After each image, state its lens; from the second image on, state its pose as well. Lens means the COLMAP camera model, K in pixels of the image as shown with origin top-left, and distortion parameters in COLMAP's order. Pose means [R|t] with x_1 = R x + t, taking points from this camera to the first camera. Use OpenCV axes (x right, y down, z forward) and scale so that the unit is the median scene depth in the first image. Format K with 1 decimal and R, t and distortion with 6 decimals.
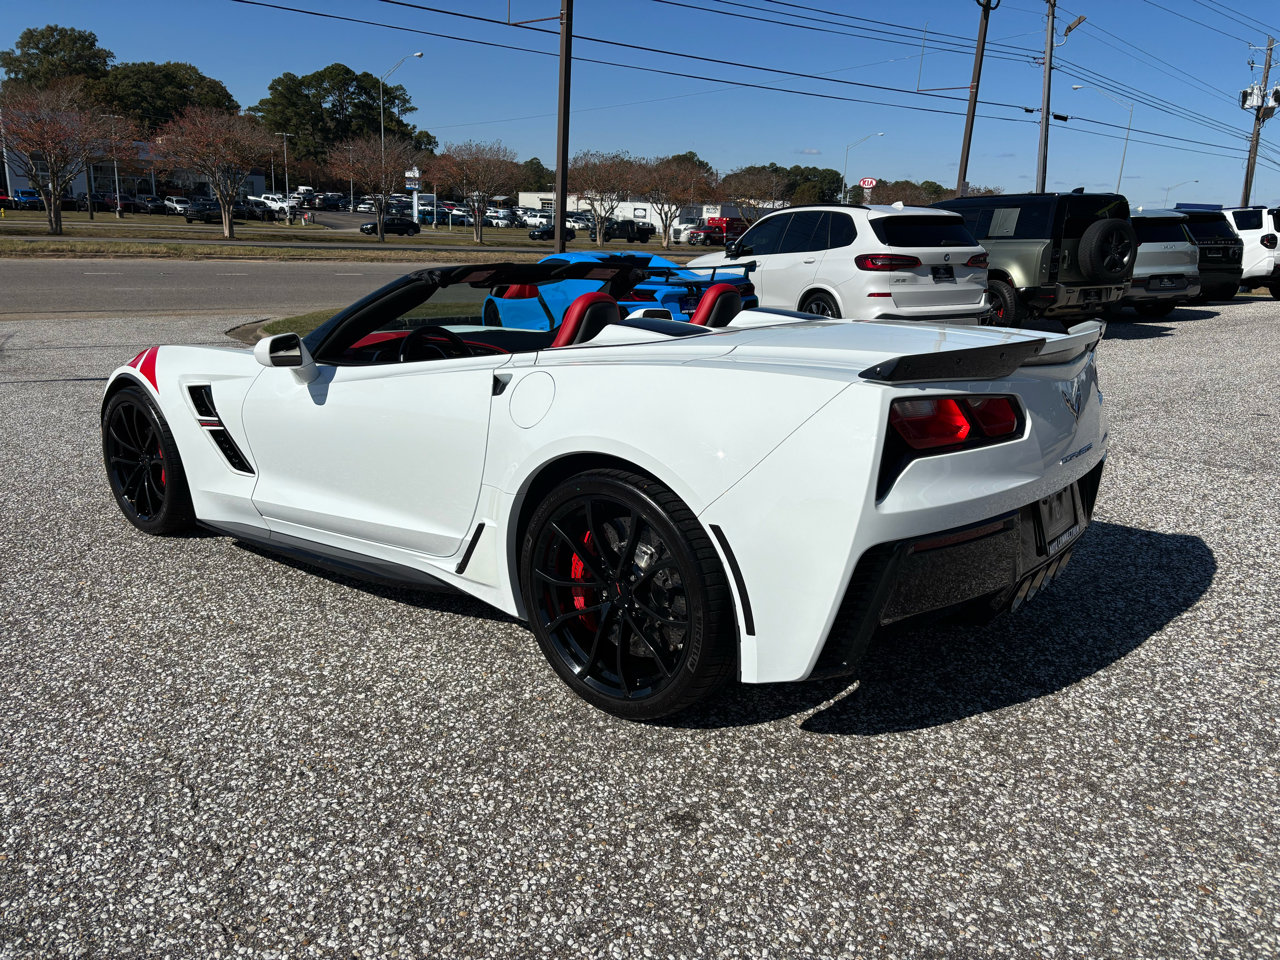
lens RADIAL K [[989.6, 0, 640.0], [0, 989.6, 480.0], [0, 0, 1]] dist [0.060353, -0.080749]
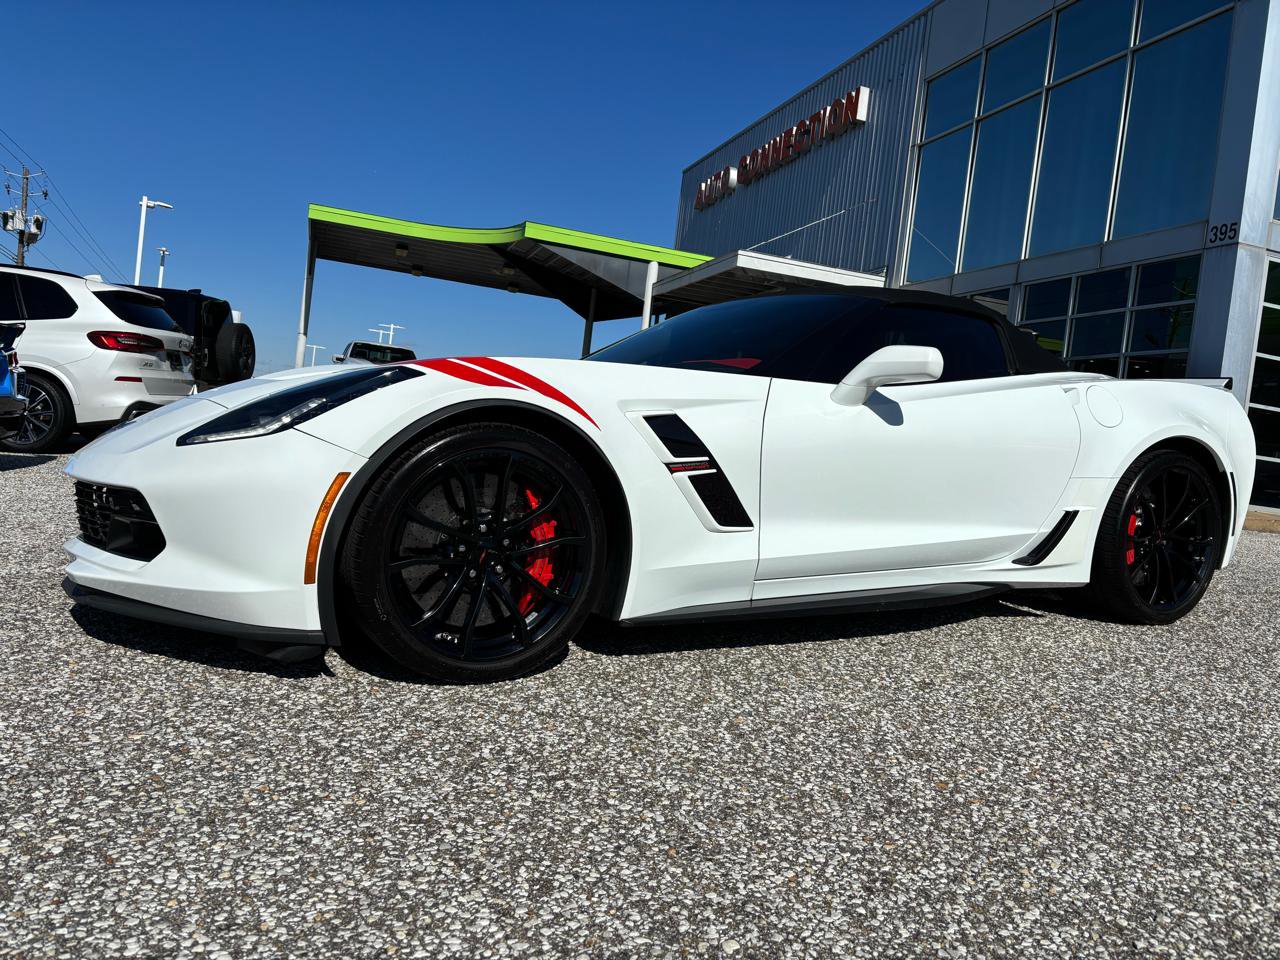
lens RADIAL K [[990.0, 0, 638.0], [0, 990.0, 480.7], [0, 0, 1]] dist [0.060506, -0.080695]
pose [[0.360172, -0.037316, 0.932139, -0.413071], [0.152106, 0.988177, -0.019214, -0.014459], [-0.920402, 0.148704, 0.361590, 0.290205]]
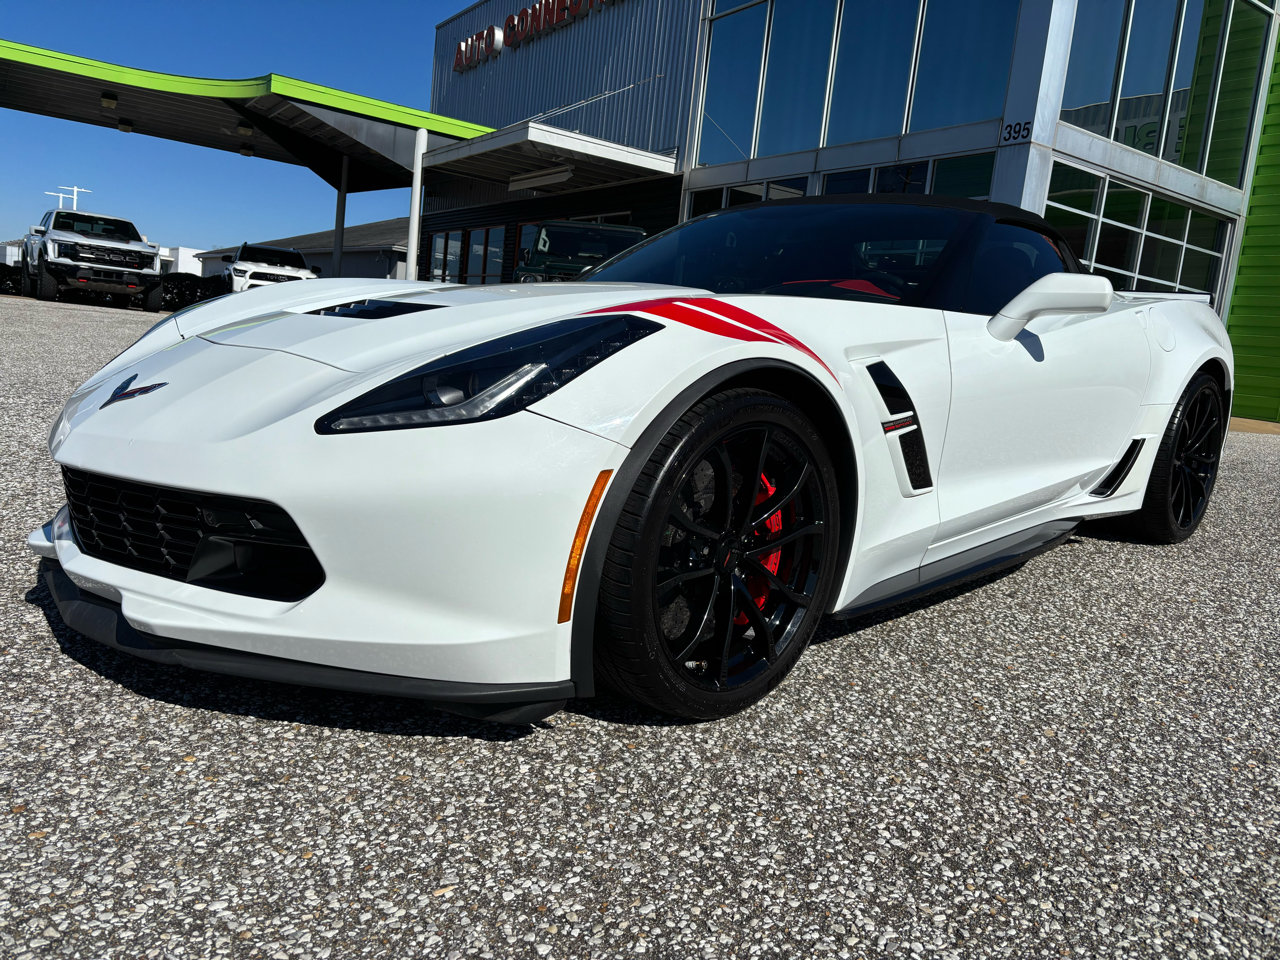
lens RADIAL K [[991.5, 0, 640.0], [0, 991.5, 480.0], [0, 0, 1]] dist [0.031130, -0.034985]
pose [[0.087040, -0.161619, 0.983007, -0.387831], [0.167345, 0.975103, 0.145502, -0.051300], [-0.982049, 0.151837, 0.111919, 0.406988]]
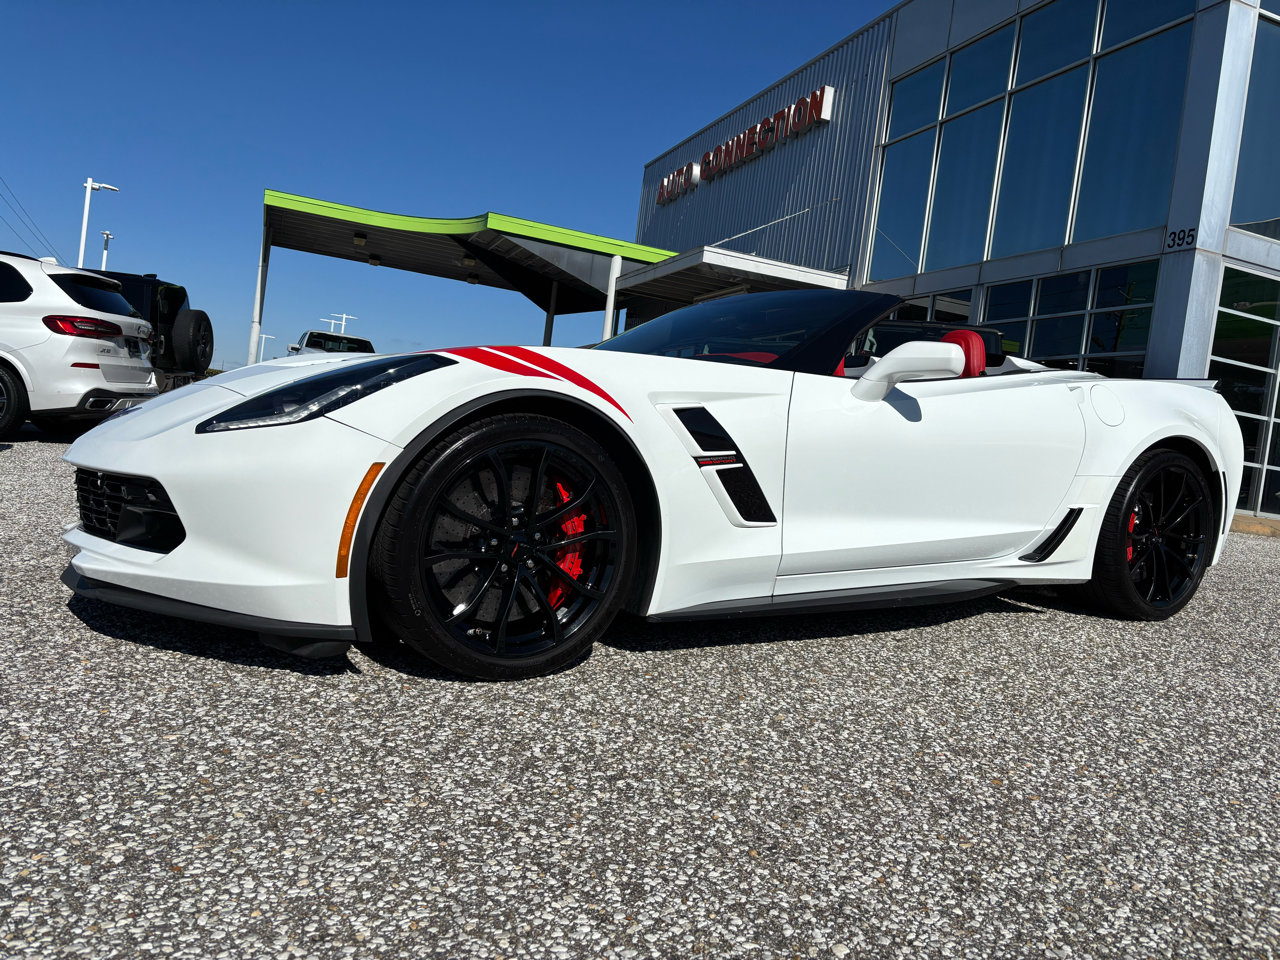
lens RADIAL K [[989.6, 0, 640.0], [0, 989.6, 480.0], [0, 0, 1]] dist [0.060353, -0.080749]
pose [[0.311497, -0.038446, 0.949469, -0.416069], [0.144327, 0.989503, -0.007283, -0.017153], [-0.939223, 0.139302, 0.313776, 0.310595]]
